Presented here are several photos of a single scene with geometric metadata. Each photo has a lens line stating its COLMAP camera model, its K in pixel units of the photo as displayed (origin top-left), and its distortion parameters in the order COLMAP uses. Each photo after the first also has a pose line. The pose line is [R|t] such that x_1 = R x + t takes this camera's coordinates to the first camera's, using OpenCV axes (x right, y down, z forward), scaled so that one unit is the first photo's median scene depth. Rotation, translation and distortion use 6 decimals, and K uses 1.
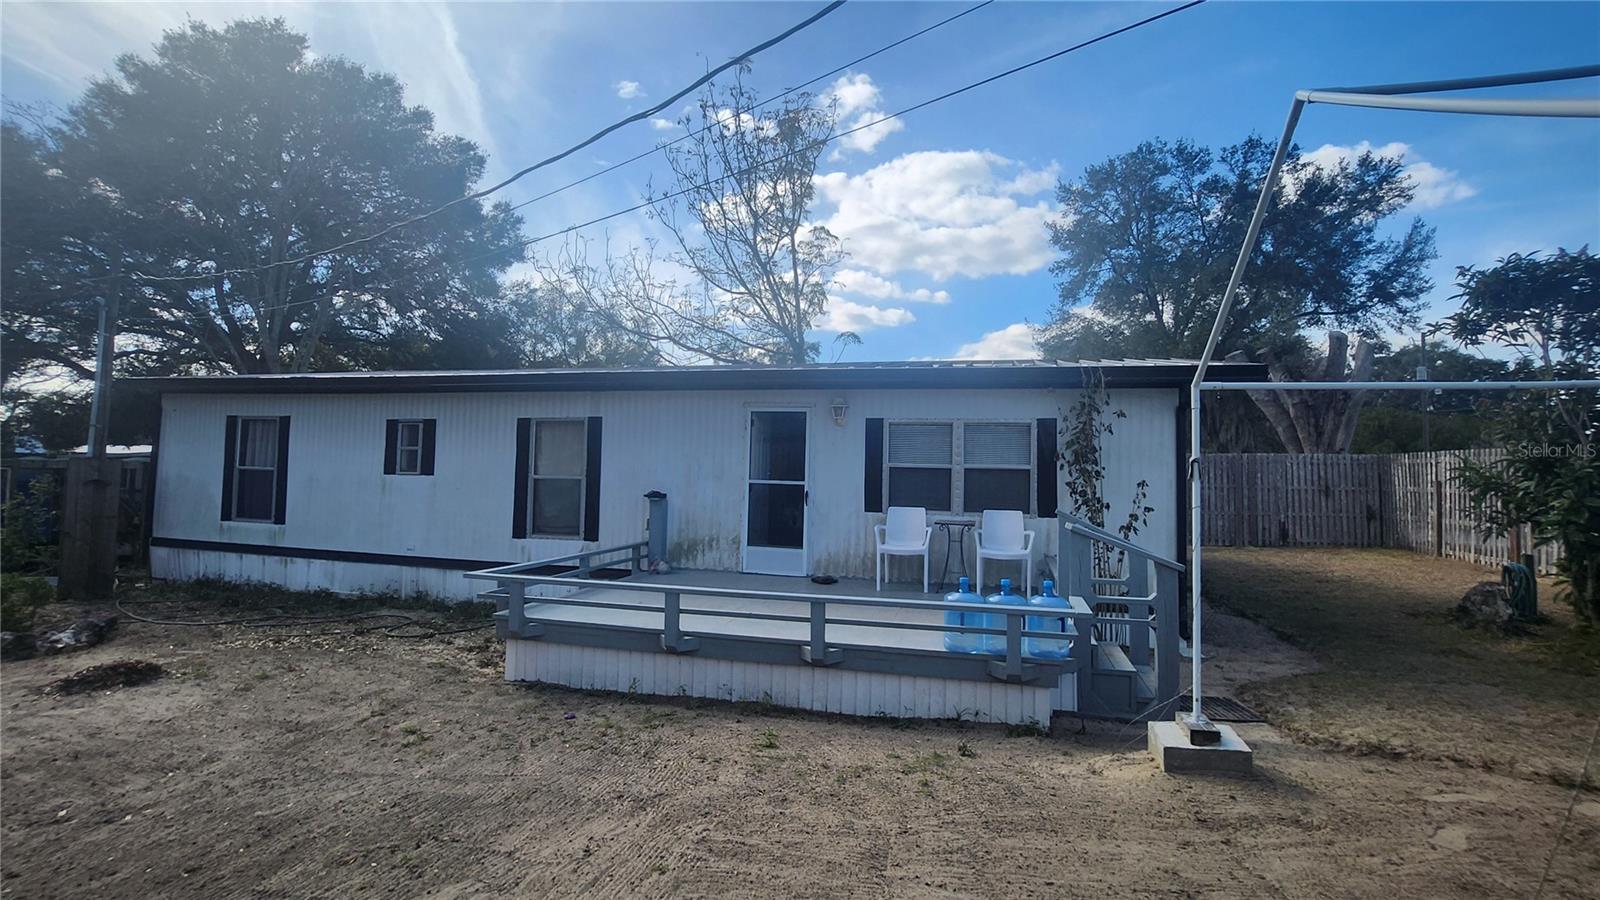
lens RADIAL K [[729.2, 0, 800.0], [0, 729.2, 450.0], [0, 0, 1]] dist [-0.002047, -0.000356]
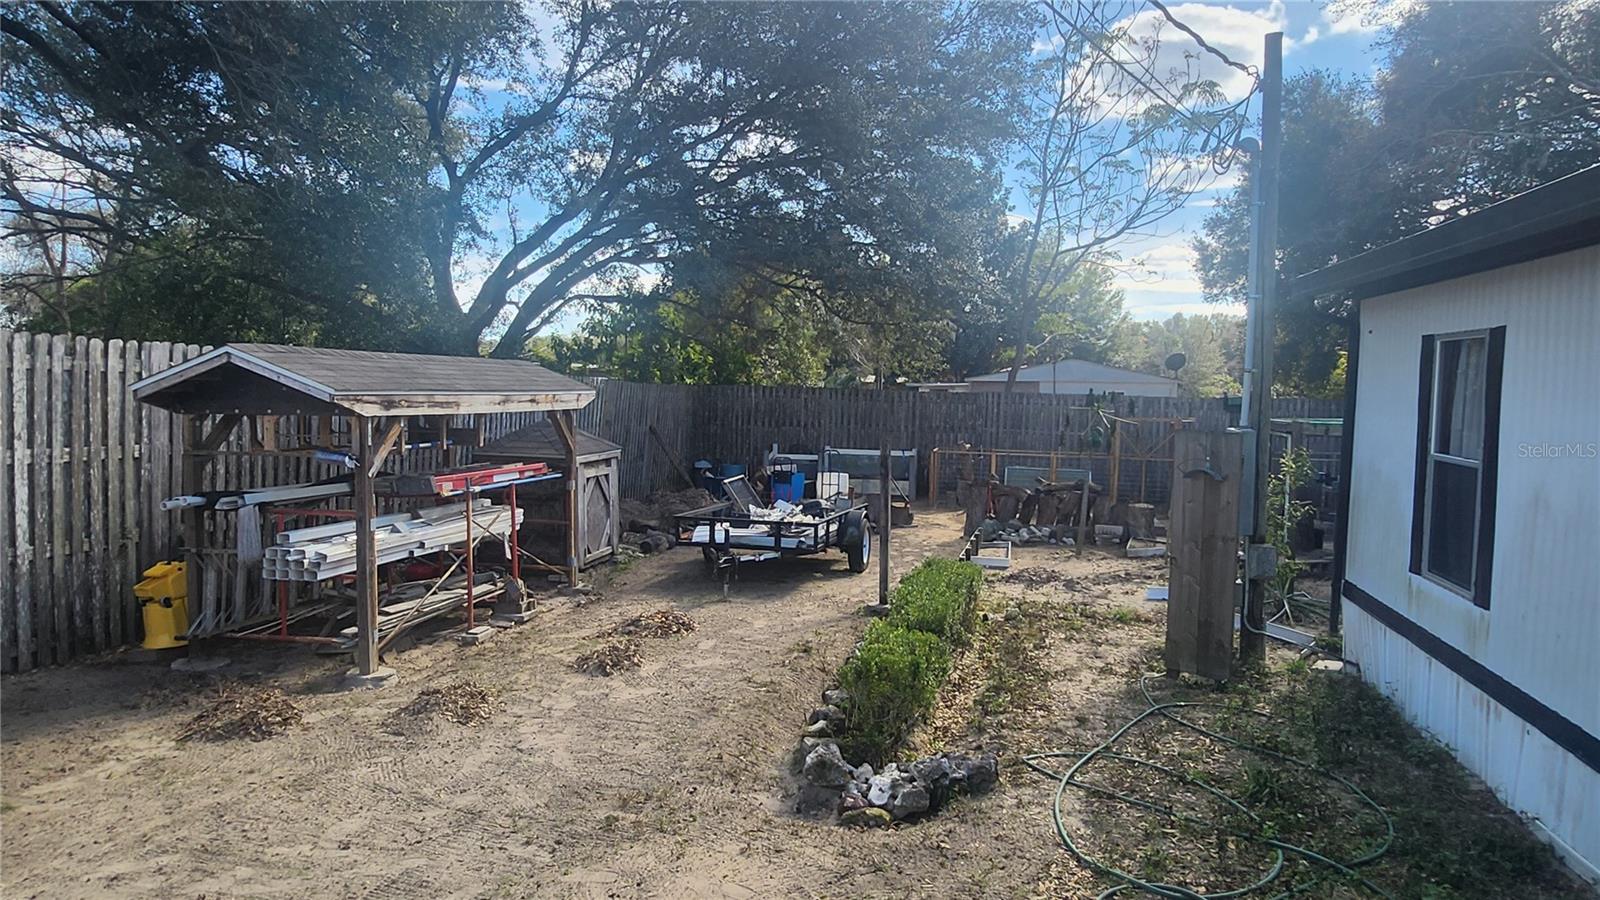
lens RADIAL K [[1025.3, 0, 800.9], [0, 1025.3, 480.2], [0, 0, 1]] dist [-0.033466, 0.000292]
pose [[0.036636, 0.071960, -0.996734, -0.100676], [0.020180, 0.997147, 0.072731, -0.006857], [0.999125, -0.022779, 0.035079, 0.326543]]
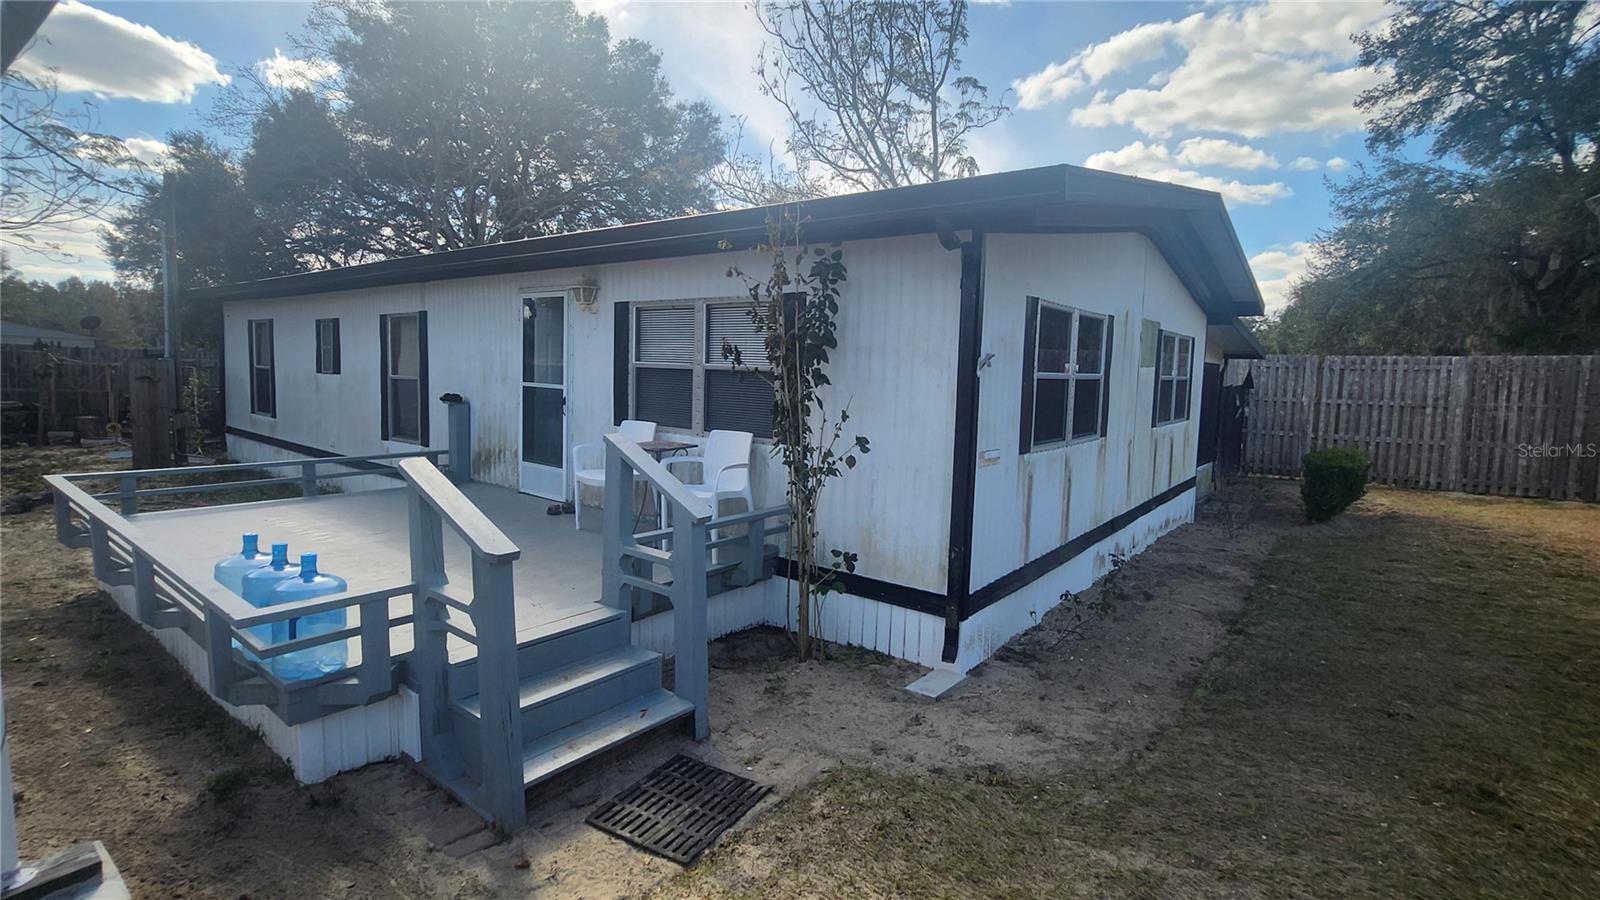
lens RADIAL K [[749.1, 0, 796.3], [0, 749.1, 430.6], [0, 0, 1]] dist [-0.023609, -0.000173]
pose [[0.917594, 0.039200, -0.395582, 0.244759], [0.001735, 0.994722, 0.102596, 0.004048], [0.397515, -0.094828, 0.912682, 0.151420]]
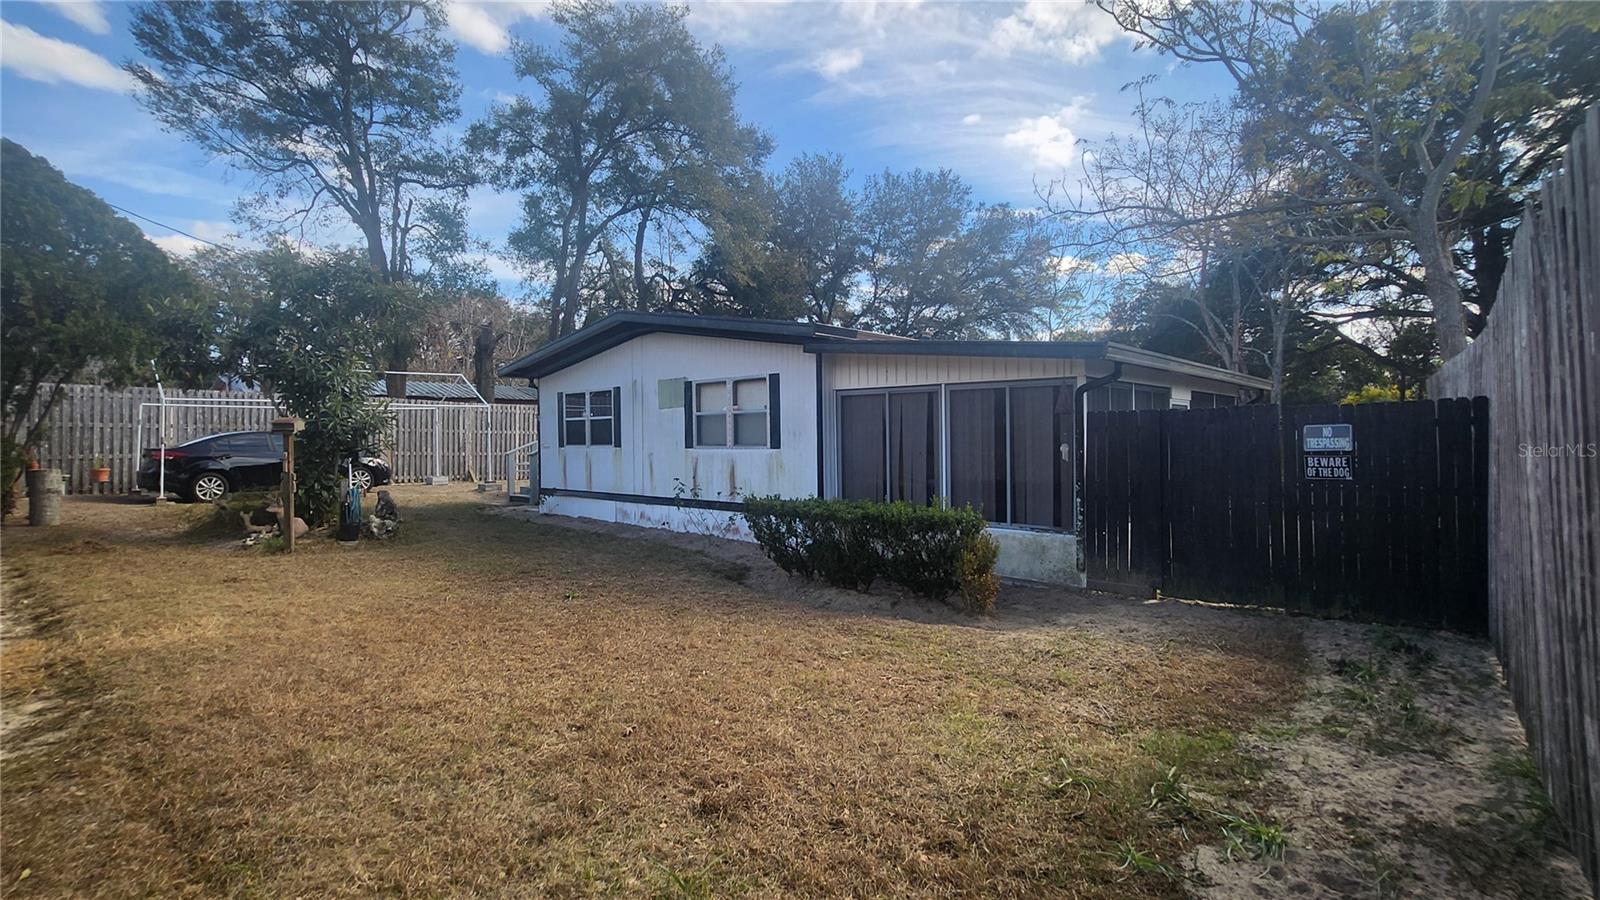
lens RADIAL K [[749.1, 0, 796.3], [0, 749.1, 430.6], [0, 0, 1]] dist [-0.023609, -0.000173]
pose [[-0.445073, 0.005382, -0.895478, 0.772025], [0.042222, 0.998996, -0.014982, 0.043808], [0.894498, -0.044477, -0.444853, 0.961971]]
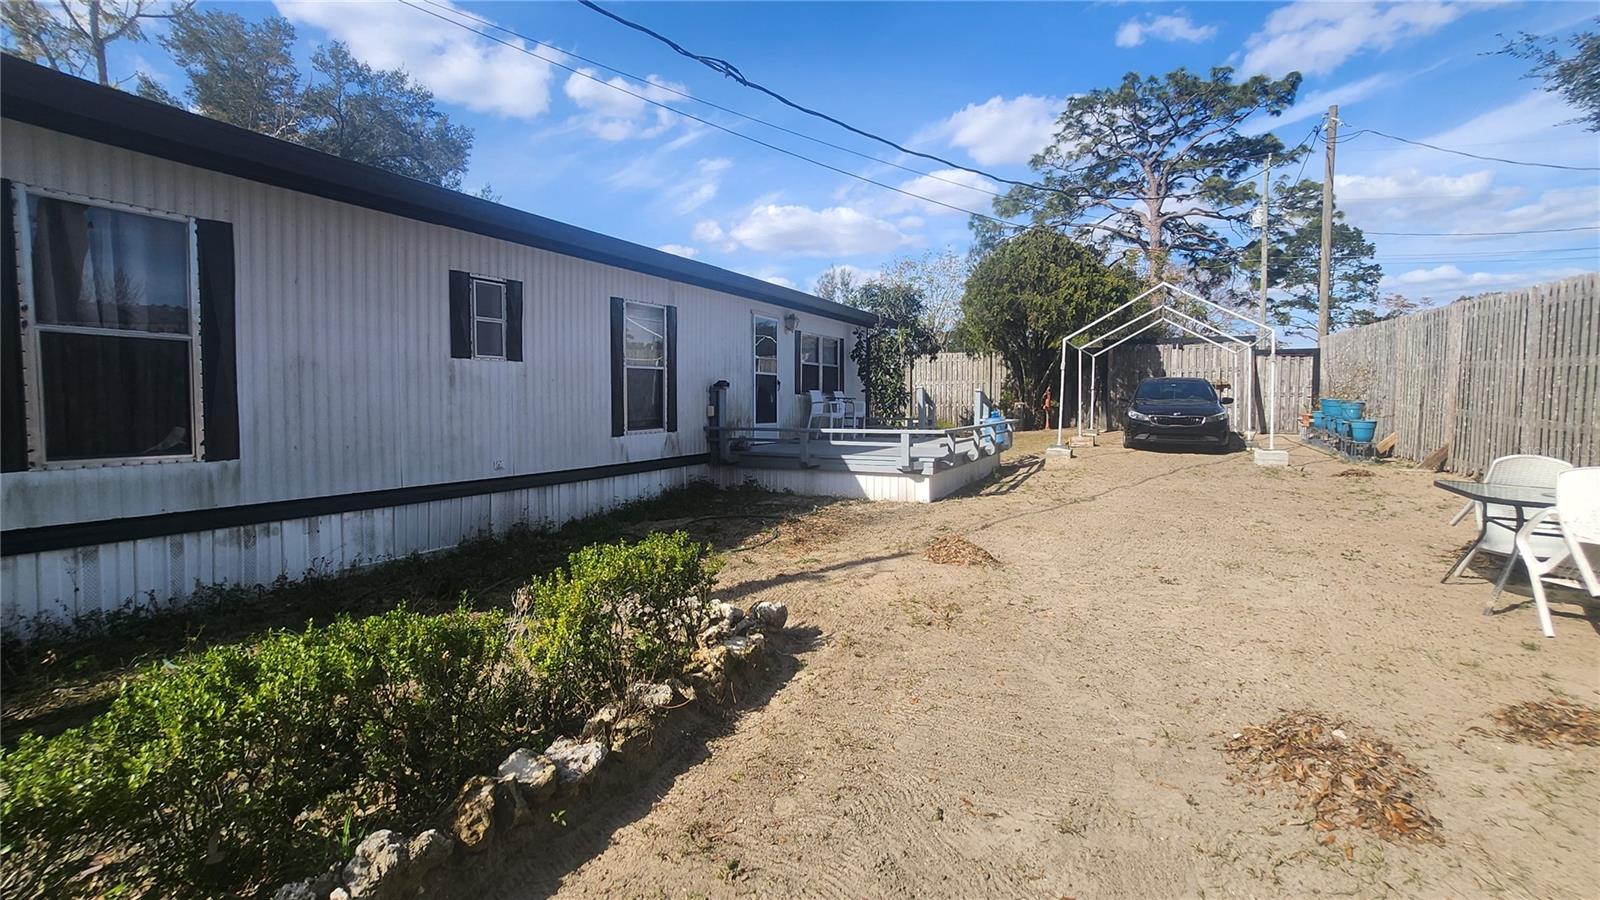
lens RADIAL K [[749.1, 0, 796.3], [0, 749.1, 430.6], [0, 0, 1]] dist [-0.023609, -0.000173]
pose [[0.188157, -0.075124, 0.979262, -0.592579], [-0.069302, 0.993569, 0.089537, 0.009150], [-0.979691, -0.084712, 0.181741, 0.300292]]
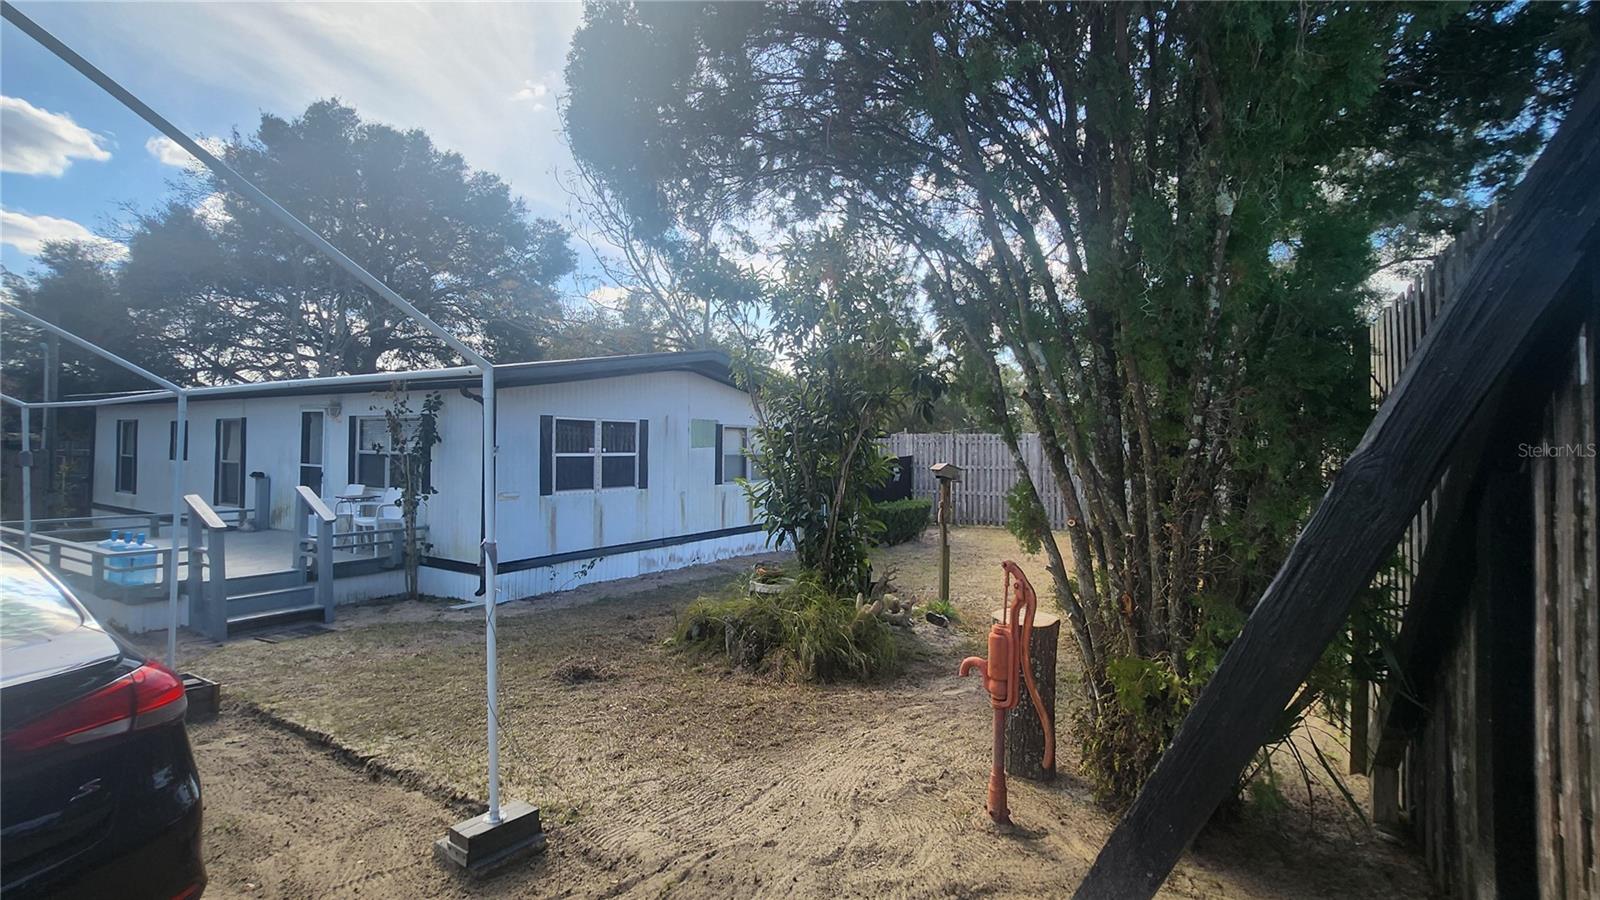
lens RADIAL K [[749.1, 0, 796.3], [0, 749.1, 430.6], [0, 0, 1]] dist [-0.023609, -0.000173]
pose [[0.957259, -0.015116, -0.288836, 0.528574], [0.015800, 0.999875, 0.000037, -0.002223], [0.288800, -0.004599, 0.957379, -0.017702]]
